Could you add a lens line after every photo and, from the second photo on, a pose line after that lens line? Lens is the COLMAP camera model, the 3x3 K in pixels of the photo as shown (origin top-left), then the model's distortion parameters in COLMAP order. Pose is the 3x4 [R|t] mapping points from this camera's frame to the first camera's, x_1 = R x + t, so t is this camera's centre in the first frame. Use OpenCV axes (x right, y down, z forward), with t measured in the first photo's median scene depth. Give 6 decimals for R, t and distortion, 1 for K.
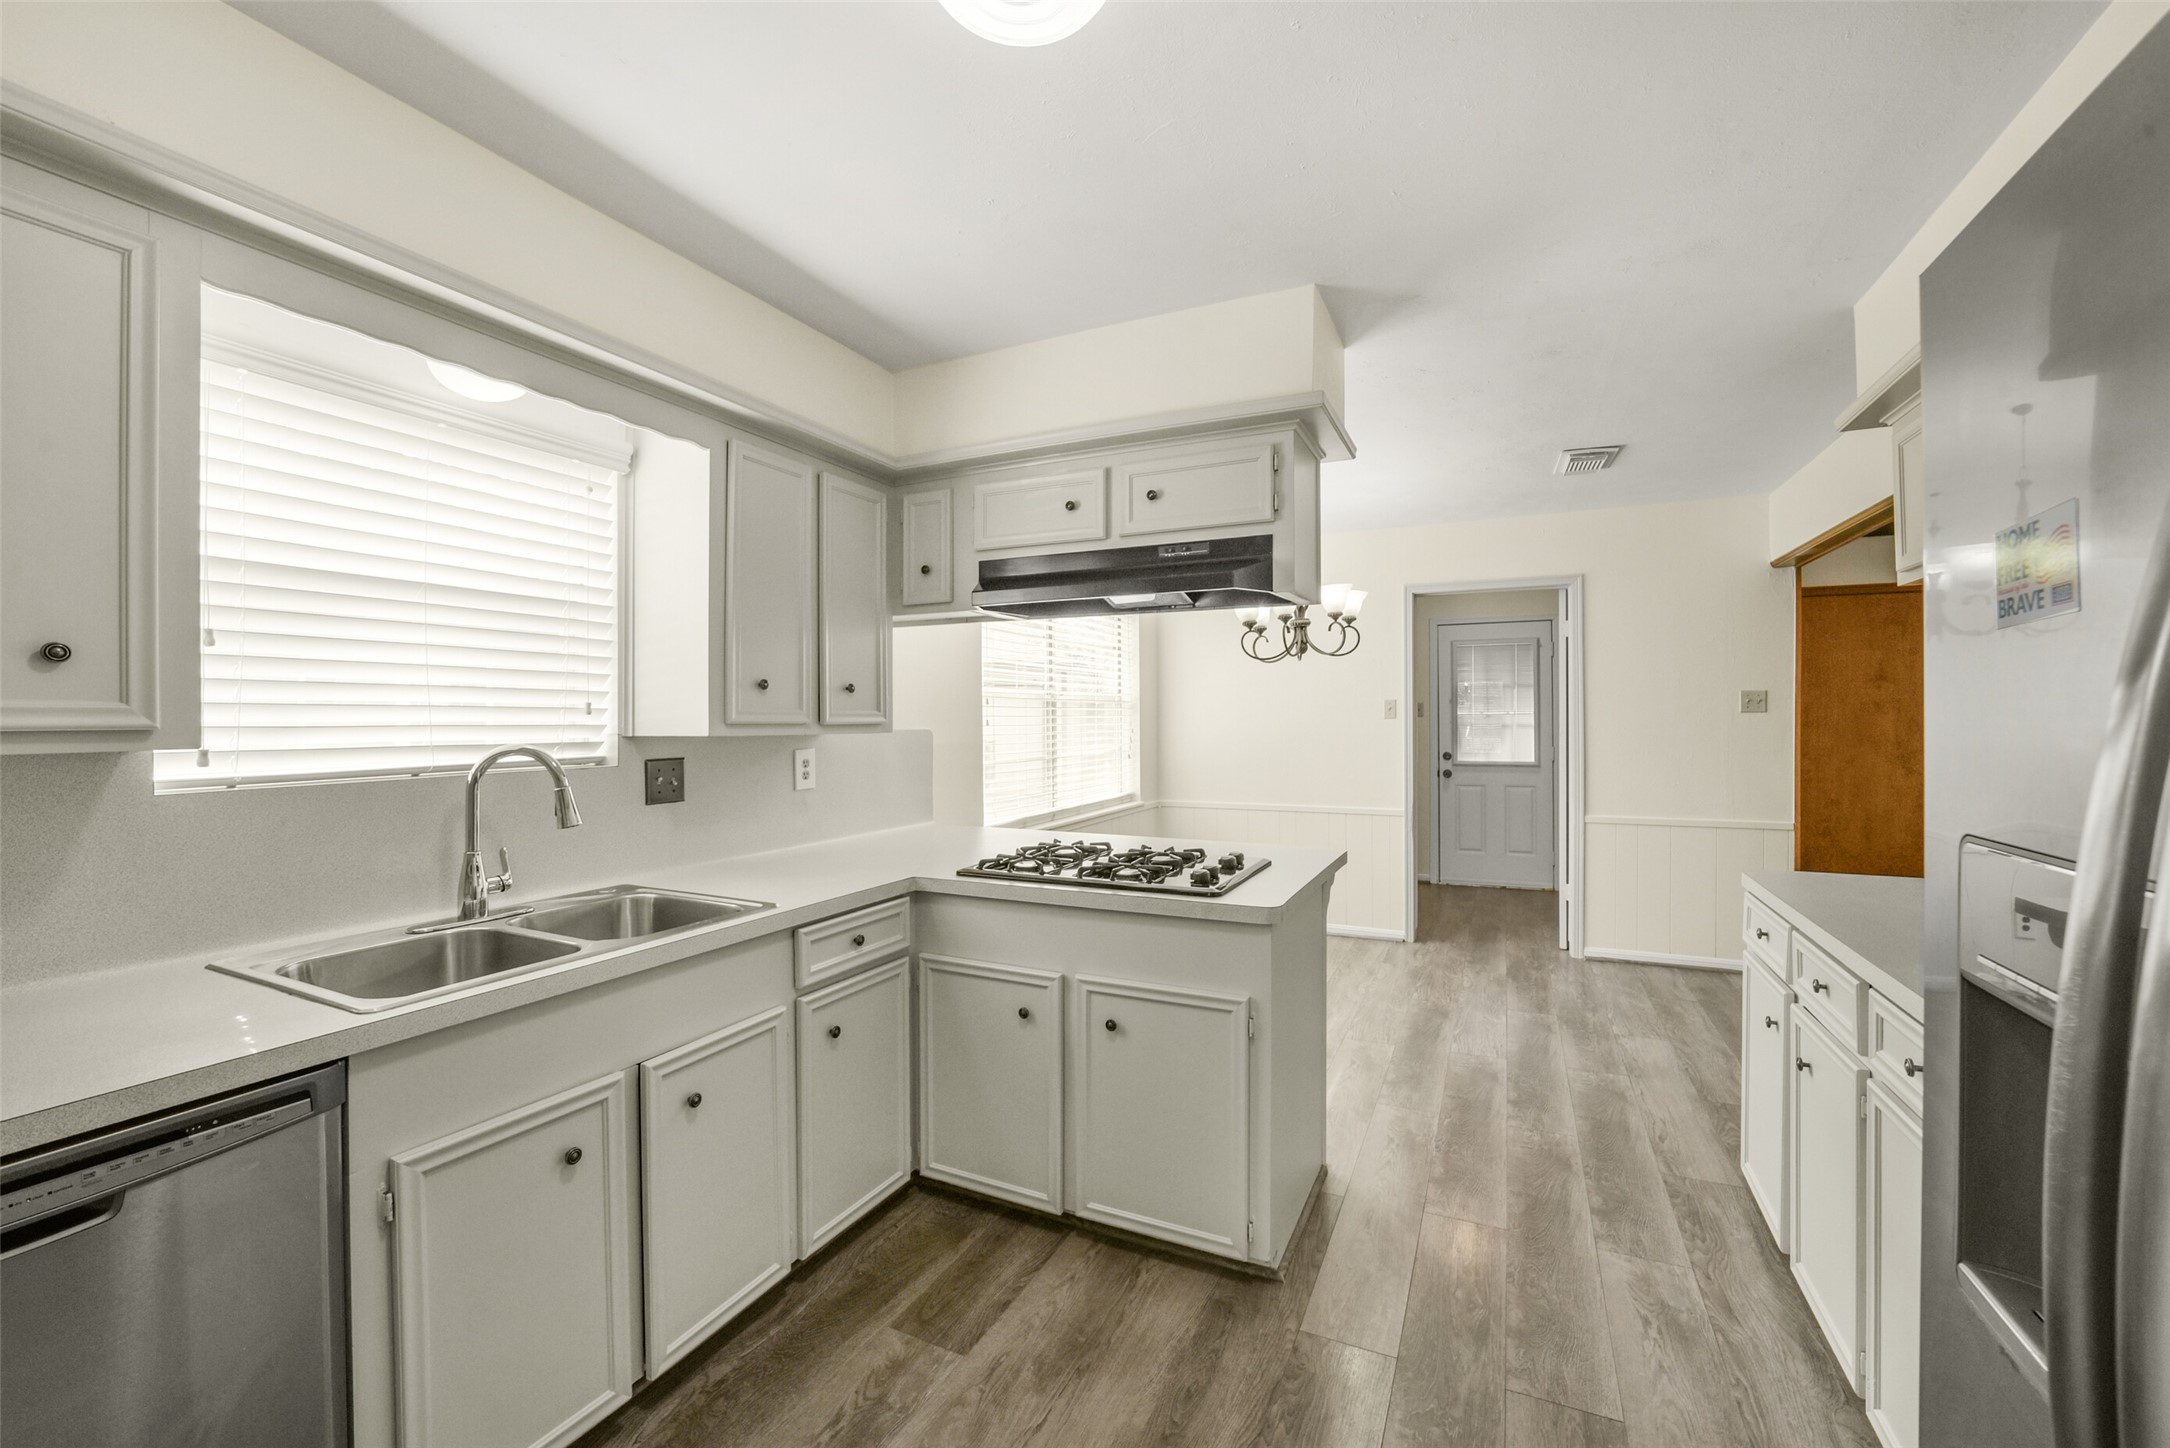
lens RADIAL K [[865.7, 0, 1085.0], [0, 865.7, 724.0], [0, 0, 1]] dist [0.000271, -0.000005]
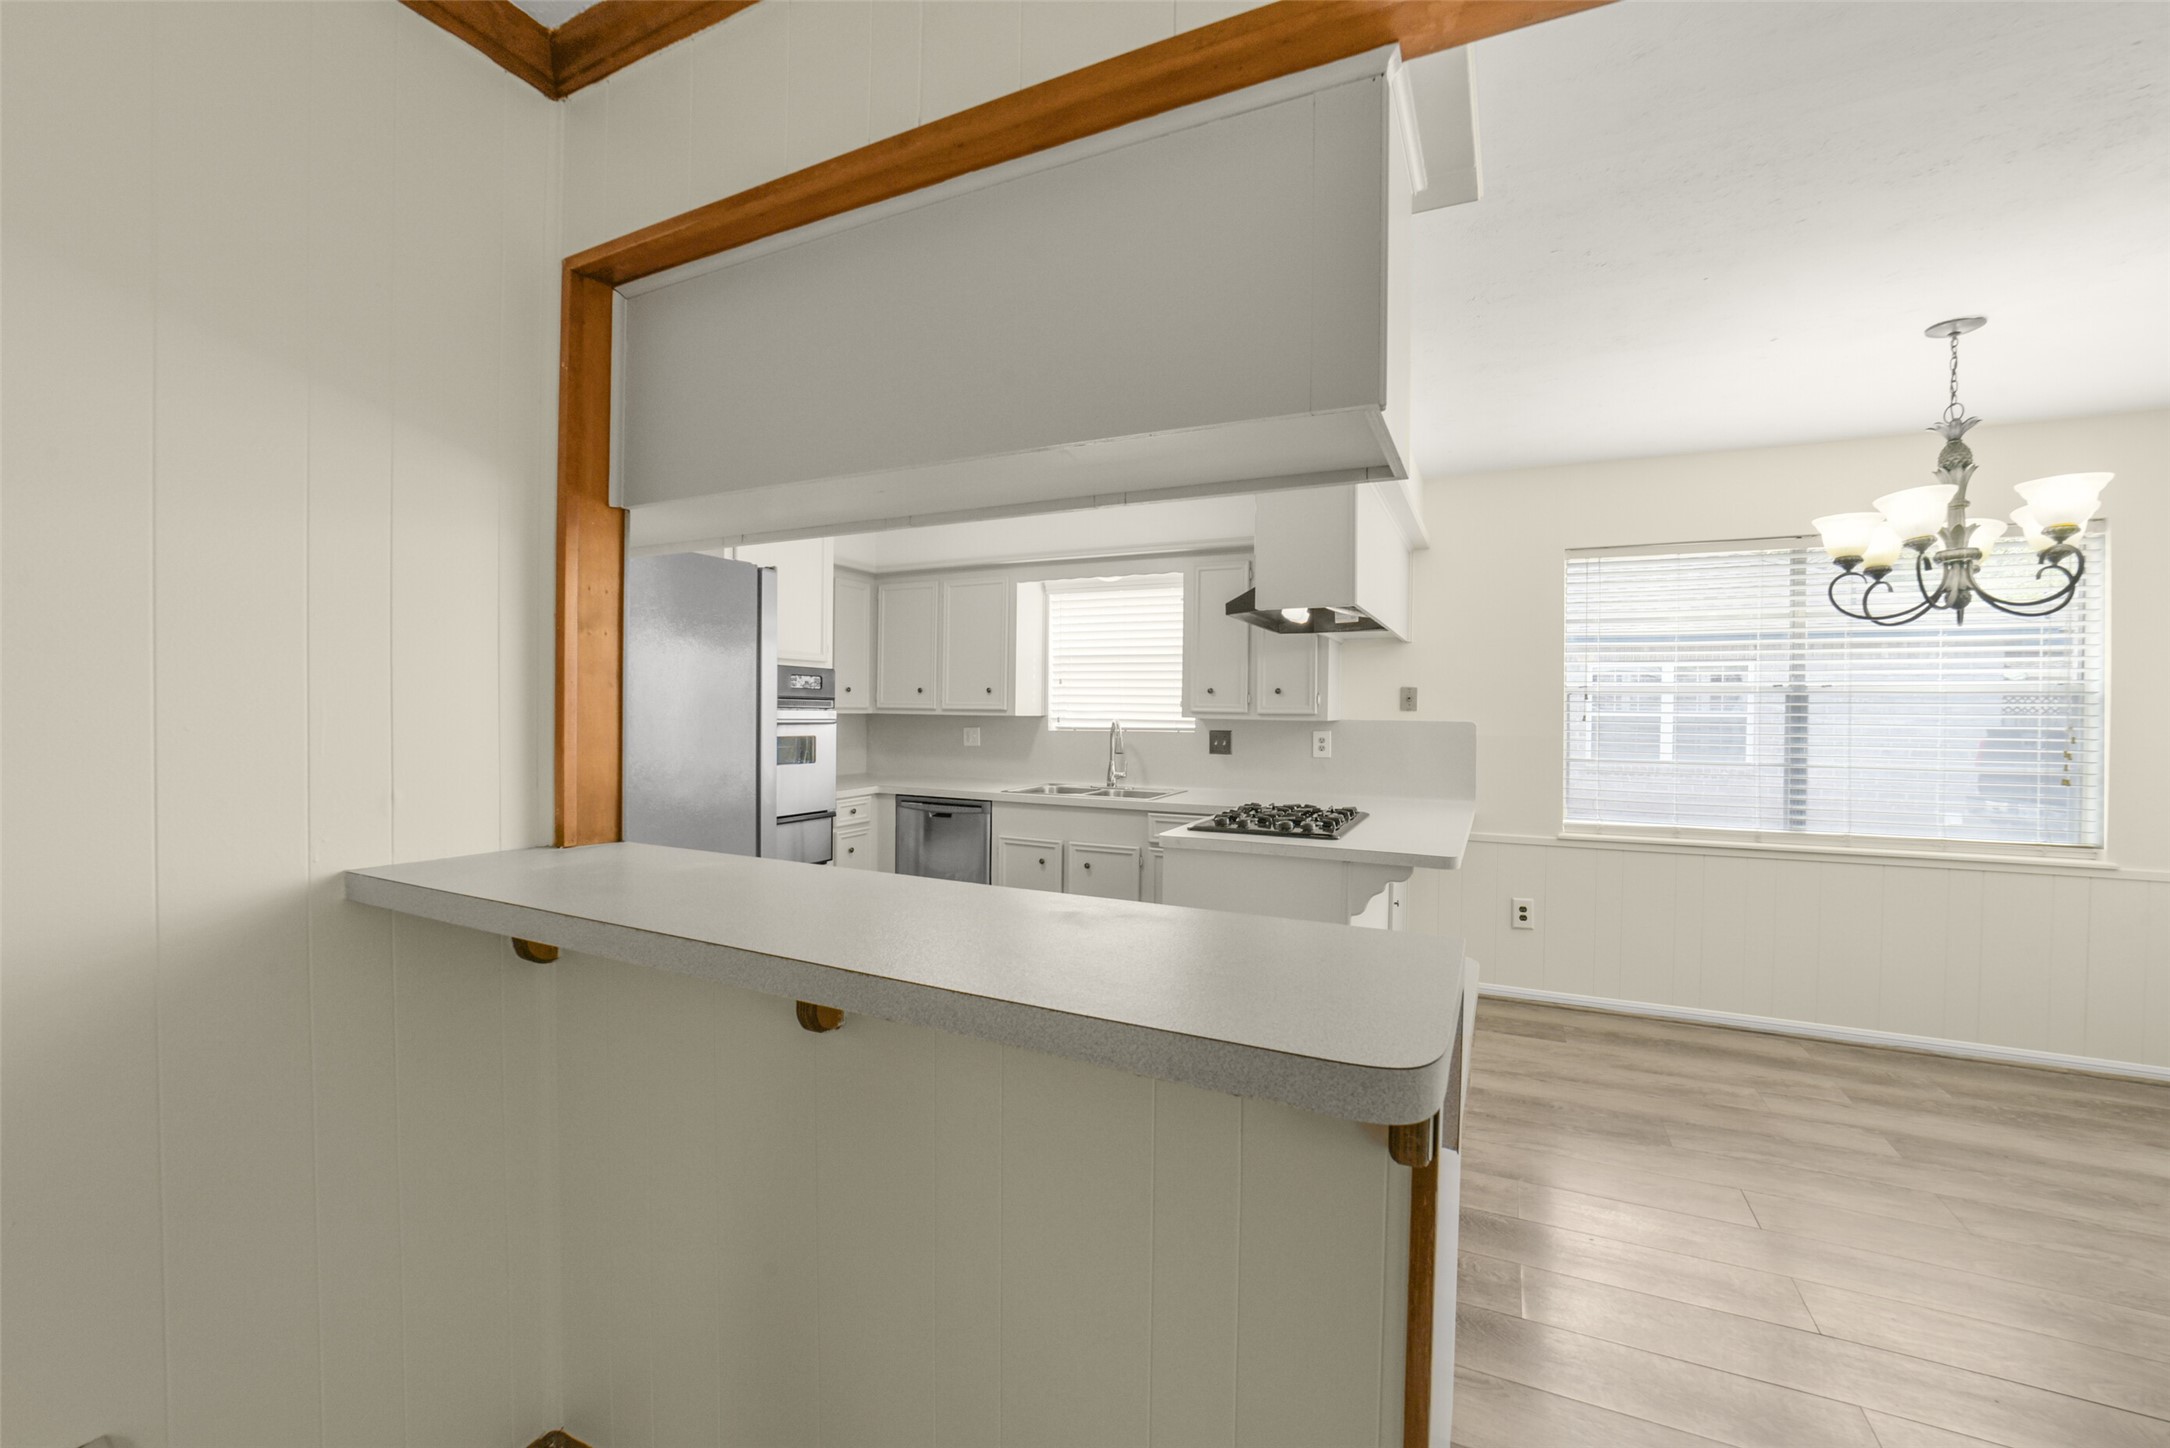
lens RADIAL K [[865.7, 0, 1085.0], [0, 865.7, 724.0], [0, 0, 1]] dist [0.000271, -0.000005]
pose [[-0.007738, 0.019236, -0.999785, 1.260547], [-0.012232, 0.999738, 0.019330, -0.006822], [0.999895, 0.012379, -0.007501, 0.640235]]
